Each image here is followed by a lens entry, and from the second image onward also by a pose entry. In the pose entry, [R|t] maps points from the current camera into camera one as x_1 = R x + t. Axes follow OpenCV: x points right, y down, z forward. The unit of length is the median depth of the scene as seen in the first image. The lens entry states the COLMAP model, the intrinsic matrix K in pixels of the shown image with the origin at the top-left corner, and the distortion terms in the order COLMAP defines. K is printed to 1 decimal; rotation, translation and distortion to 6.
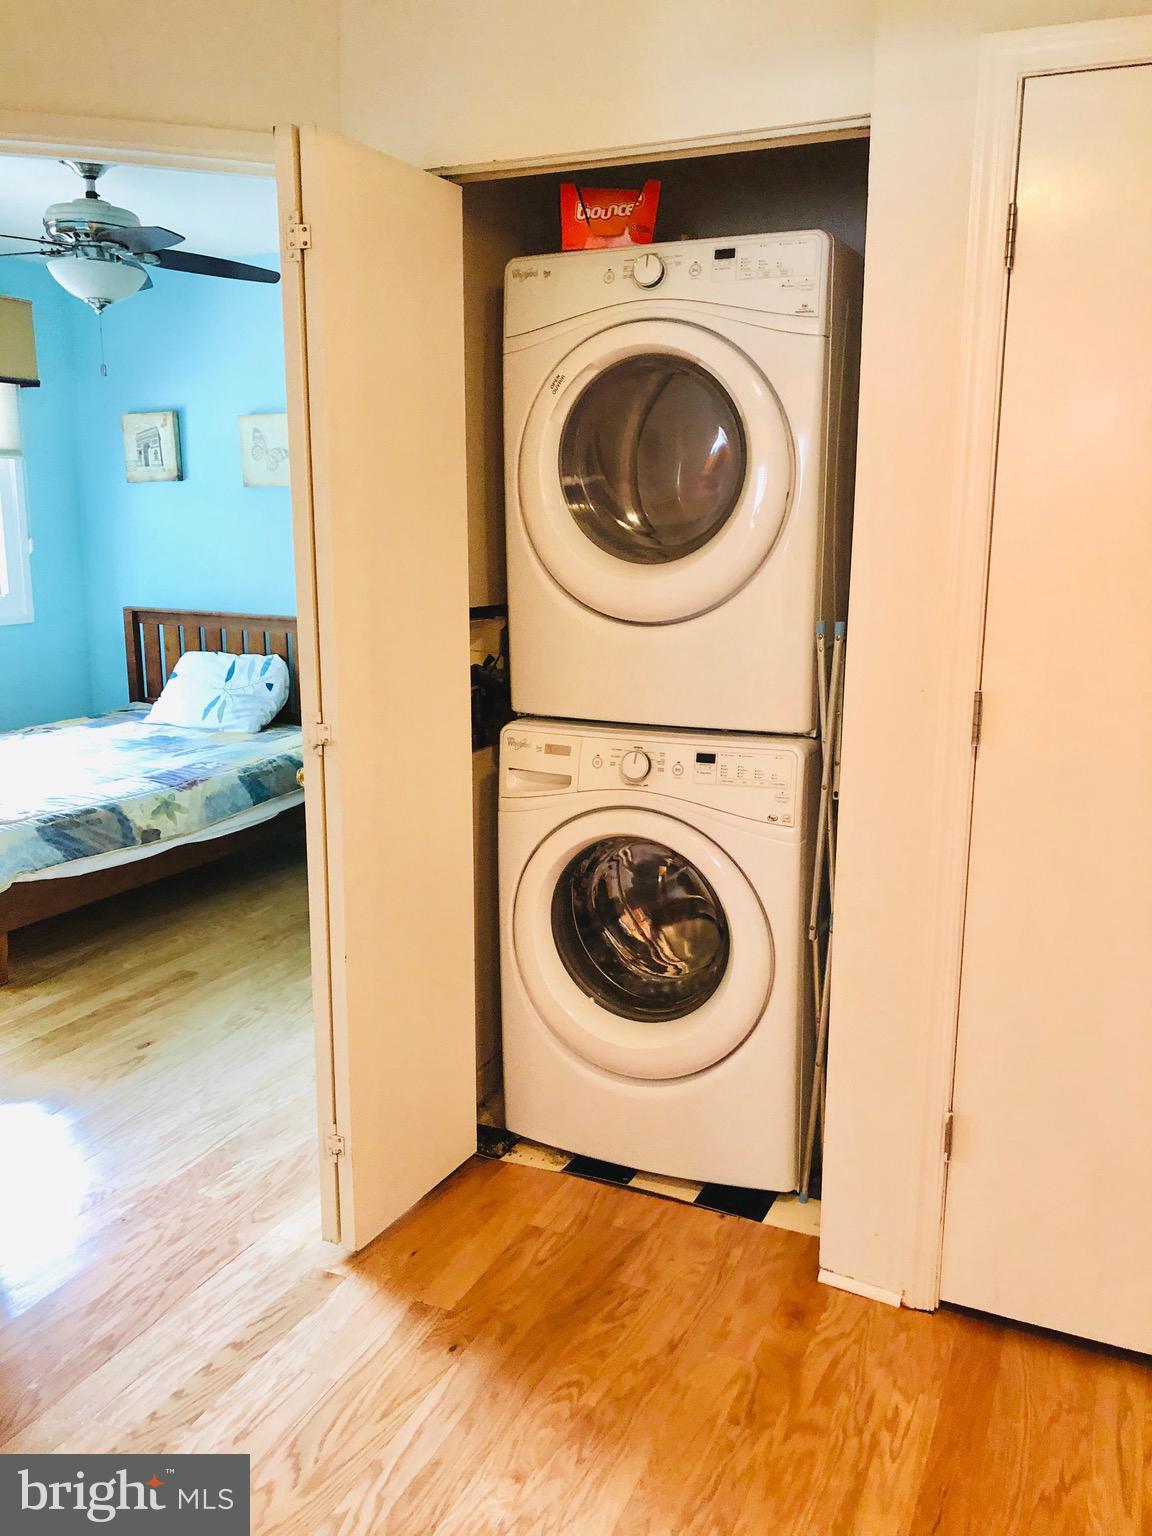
lens RADIAL K [[1241.6, 0, 576.5], [0, 1241.6, 729.0], [0, 0, 1]] dist [0.045787, -0.076484]
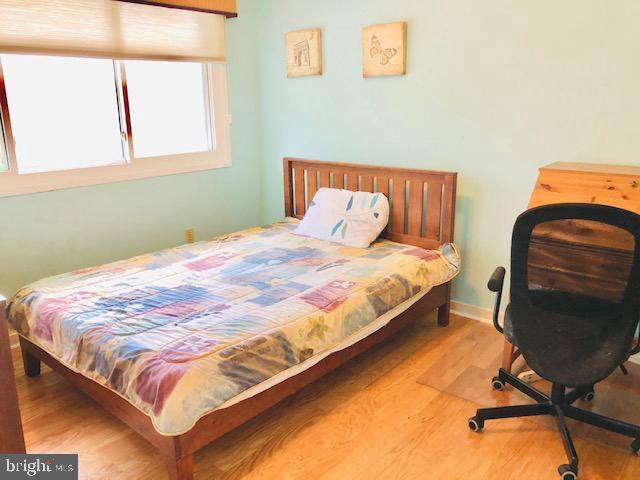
lens RADIAL K [[517.3, 0, 320.0], [0, 517.3, 240.0], [0, 0, 1]] dist [0.045787, -0.076484]
pose [[0.966684, 0.056667, -0.249622, -0.156218], [-0.035297, 0.995382, 0.089270, -0.057288], [0.253527, -0.077485, 0.964220, 0.390495]]
